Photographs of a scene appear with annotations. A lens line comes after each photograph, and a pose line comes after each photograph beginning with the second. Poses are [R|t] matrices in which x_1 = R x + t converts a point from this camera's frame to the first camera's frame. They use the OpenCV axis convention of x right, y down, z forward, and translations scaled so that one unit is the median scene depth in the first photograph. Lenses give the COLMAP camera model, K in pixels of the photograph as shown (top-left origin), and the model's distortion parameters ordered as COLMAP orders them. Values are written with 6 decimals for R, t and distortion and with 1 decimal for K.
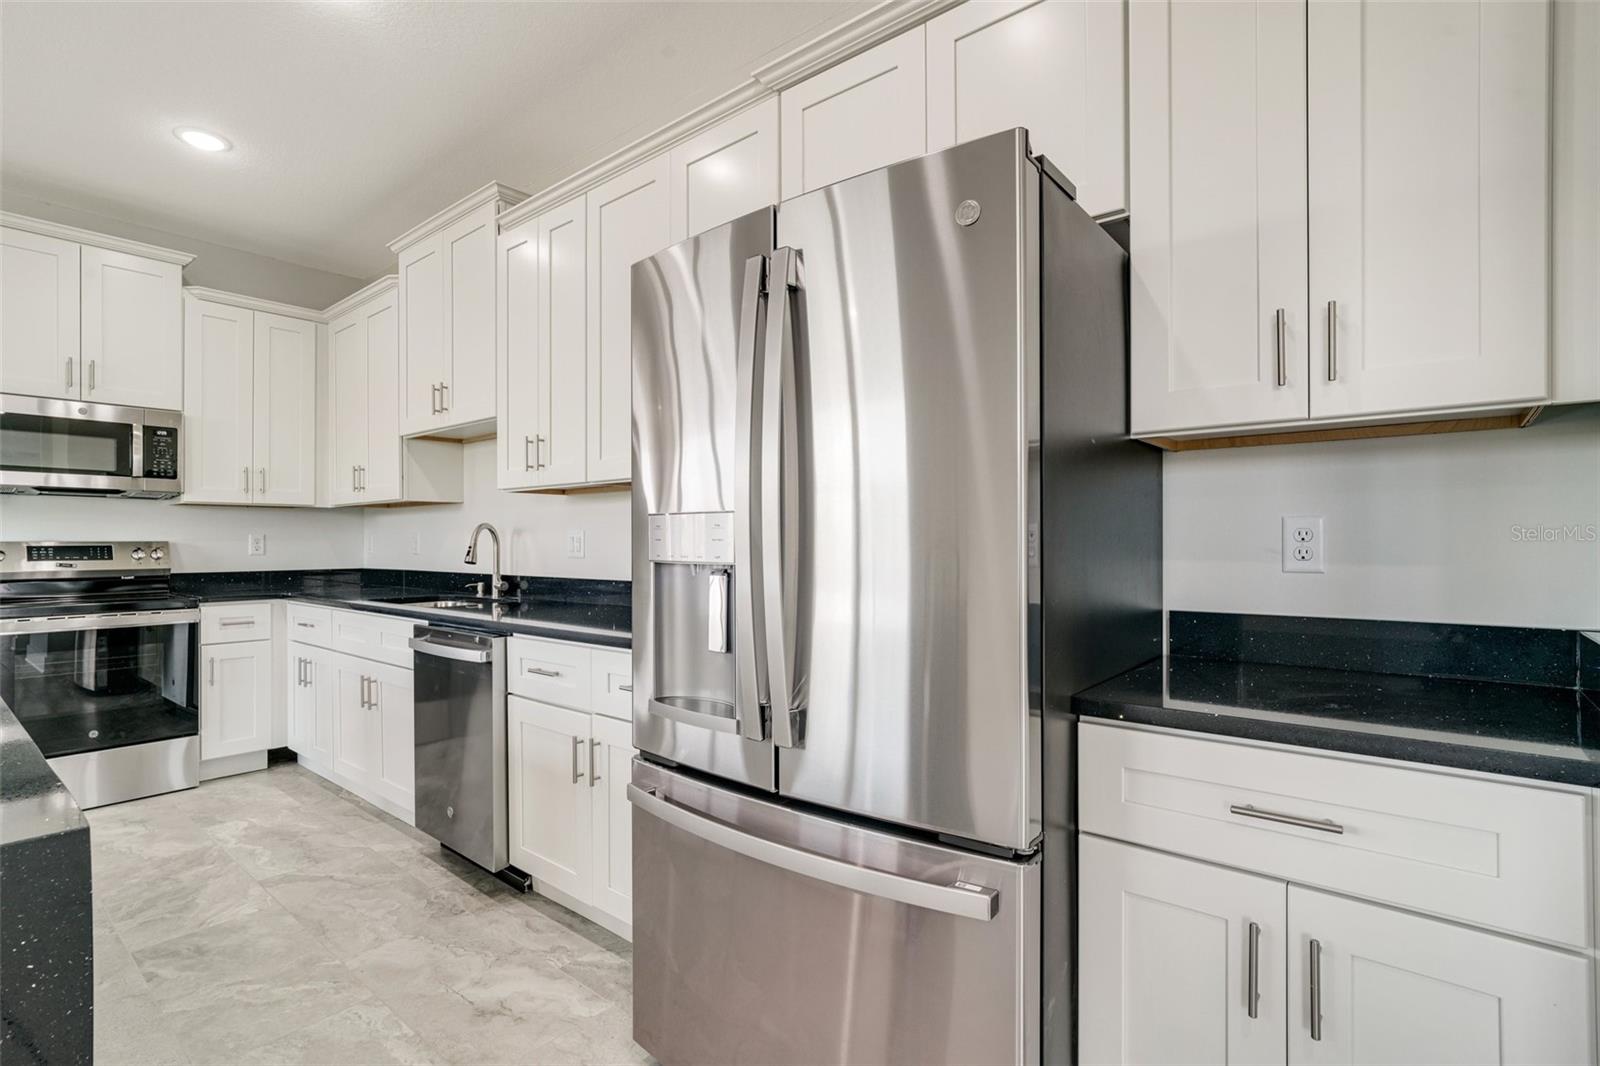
lens RADIAL K [[760.4, 0, 784.9], [0, 760.4, 541.3], [0, 0, 1]] dist [-0.021631, 0.009784]
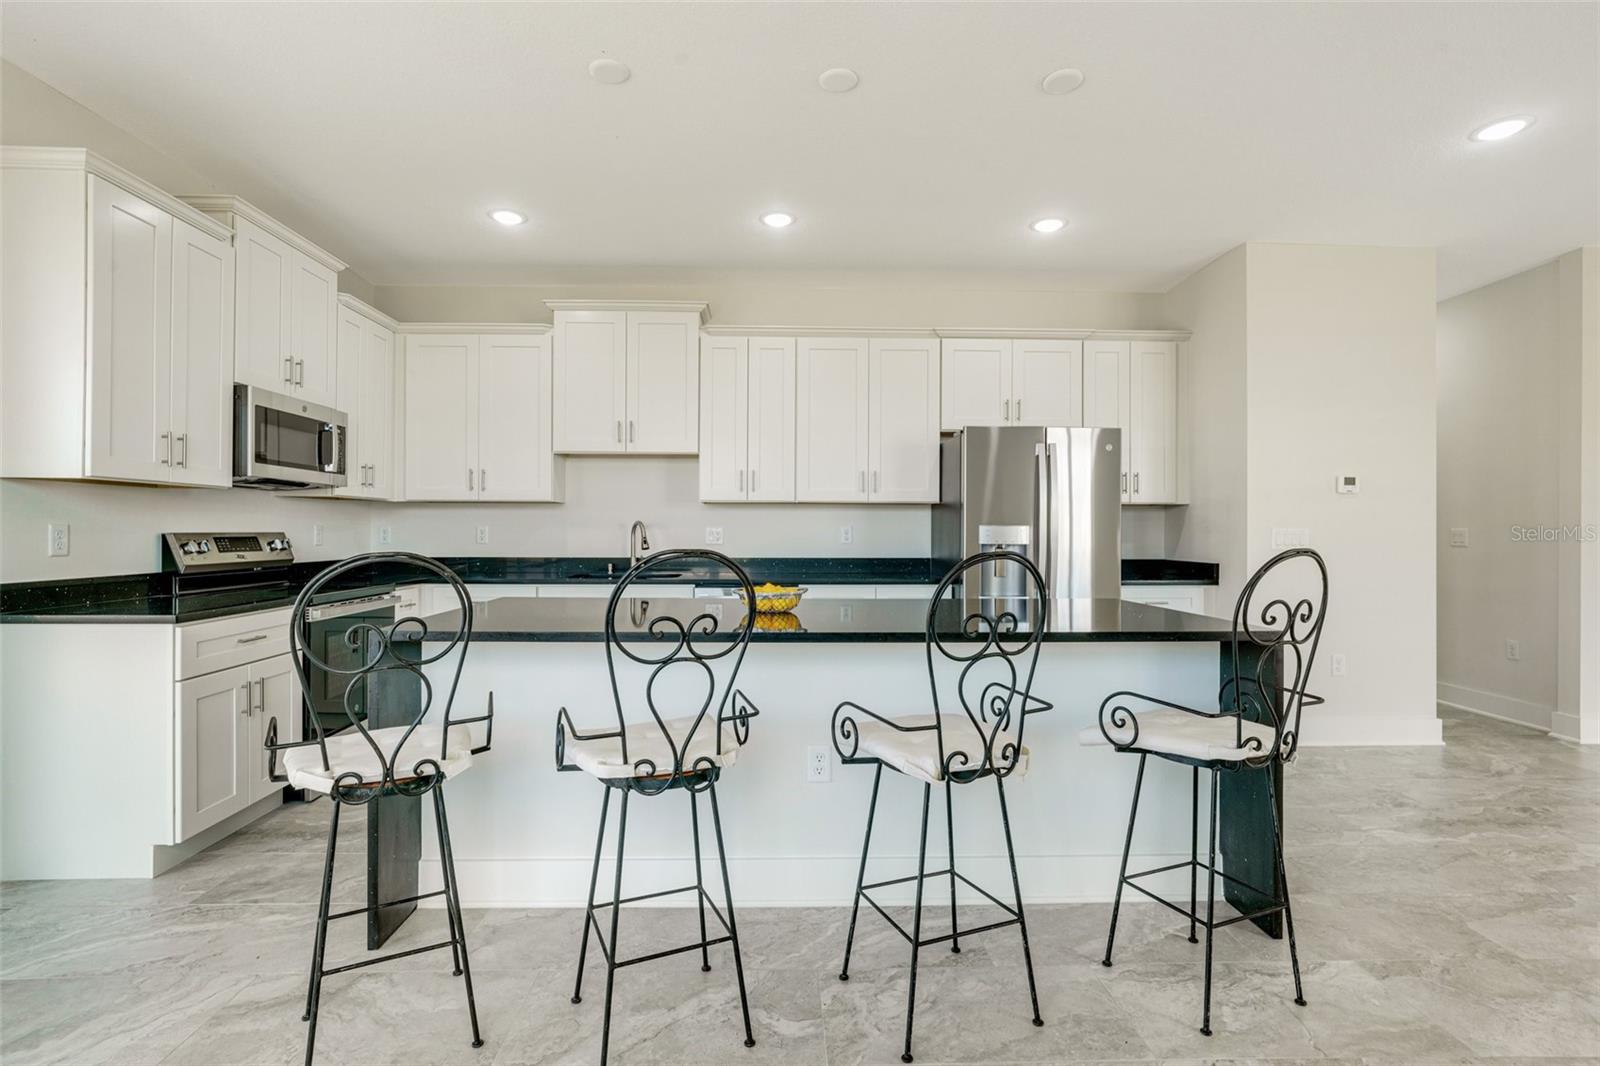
lens RADIAL K [[745.0, 0, 792.7], [0, 745.0, 524.3], [0, 0, 1]] dist [-0.018727, 0.008979]
pose [[0.745680, 0.010524, 0.666221, -1.291216], [-0.006584, 0.999943, -0.008426, -0.008550], [-0.666272, 0.001897, 0.745707, -0.264220]]
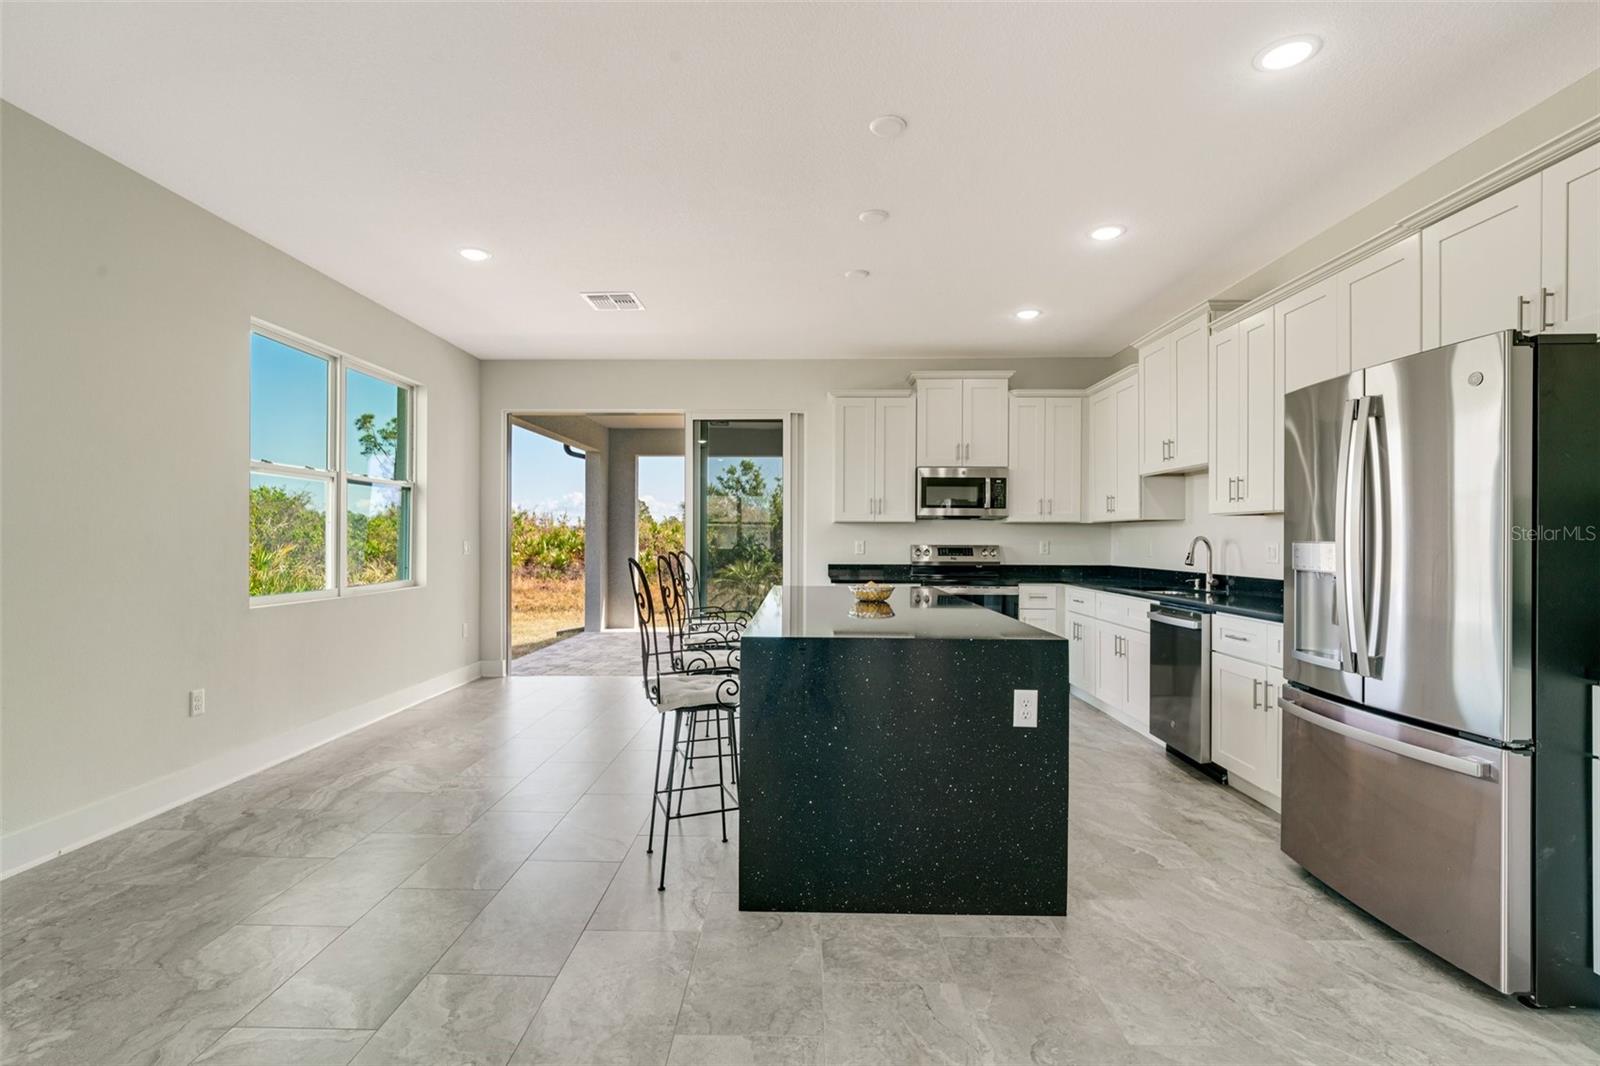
lens RADIAL K [[754.3, 0, 790.6], [0, 754.3, 536.7], [0, 0, 1]] dist [-0.021638, 0.011979]
pose [[0.630056, 0.004280, -0.776538, 0.230607], [-0.005981, 0.999982, 0.000659, -0.022646], [0.776526, 0.004229, 0.630071, -0.521492]]
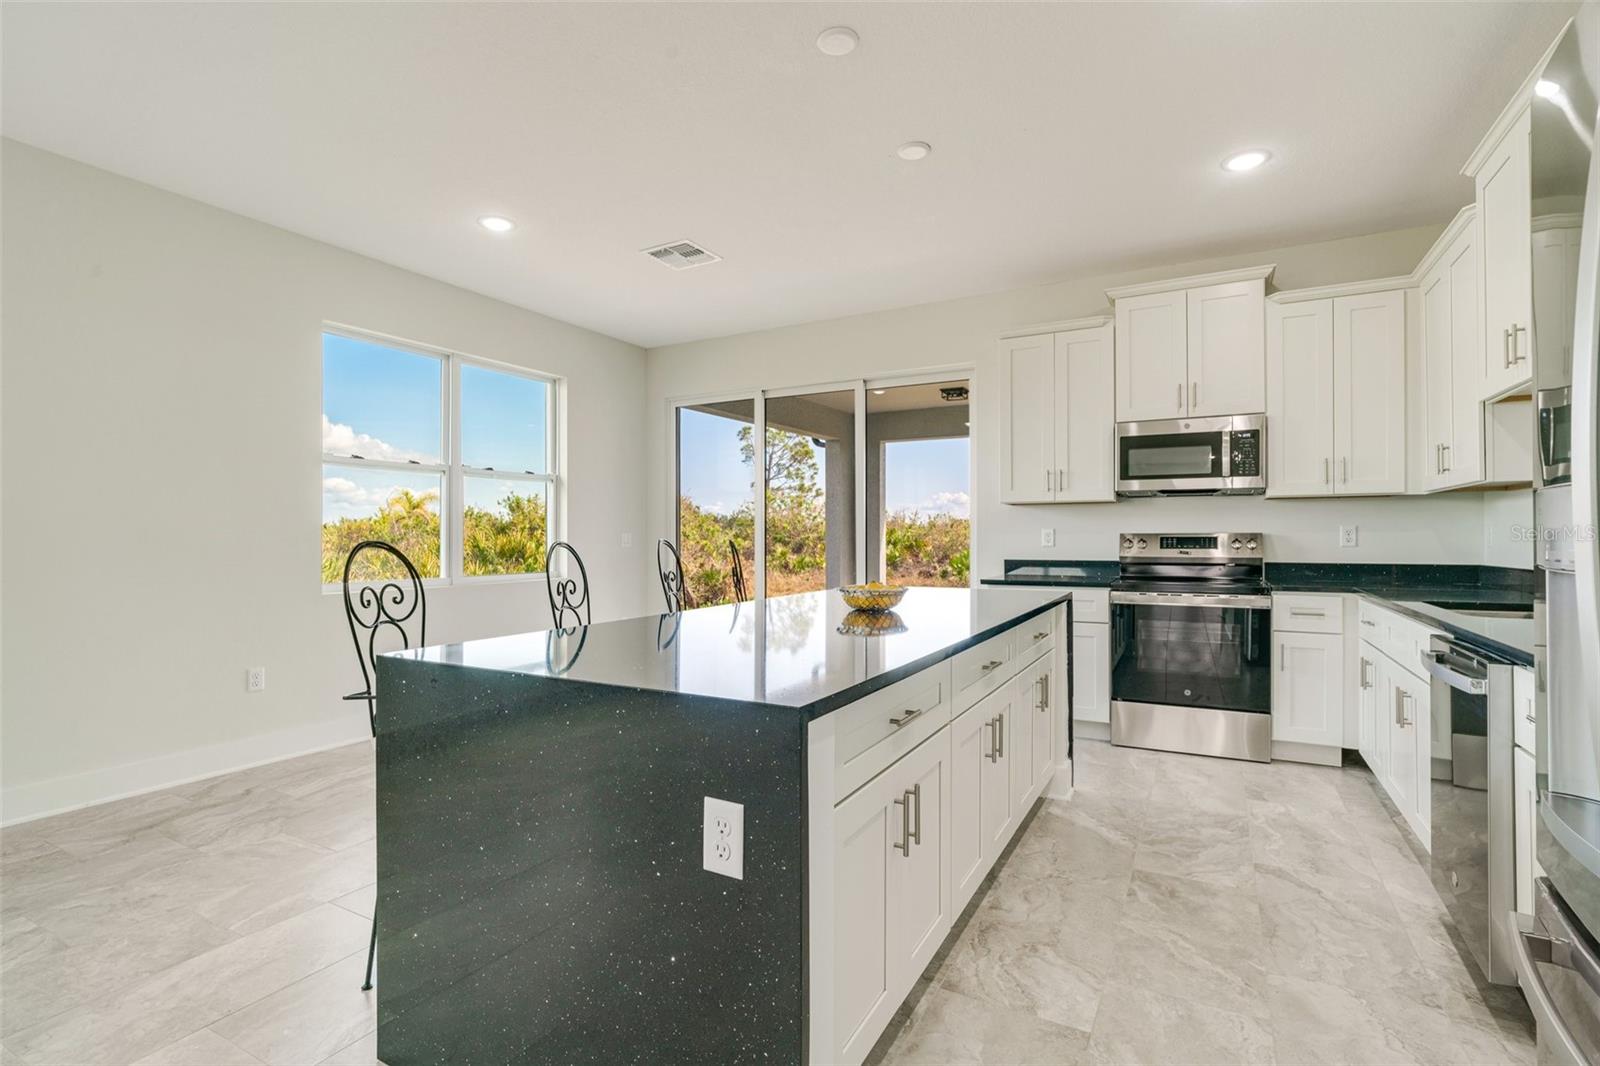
lens RADIAL K [[760.3, 0, 789.7], [0, 760.3, 533.1], [0, 0, 1]] dist [-0.019038, 0.009512]
pose [[0.192964, -0.000758, -0.981206, 0.167240], [0.002905, 0.999996, -0.000201, -0.001833], [0.981201, -0.002811, 0.192966, 0.152559]]
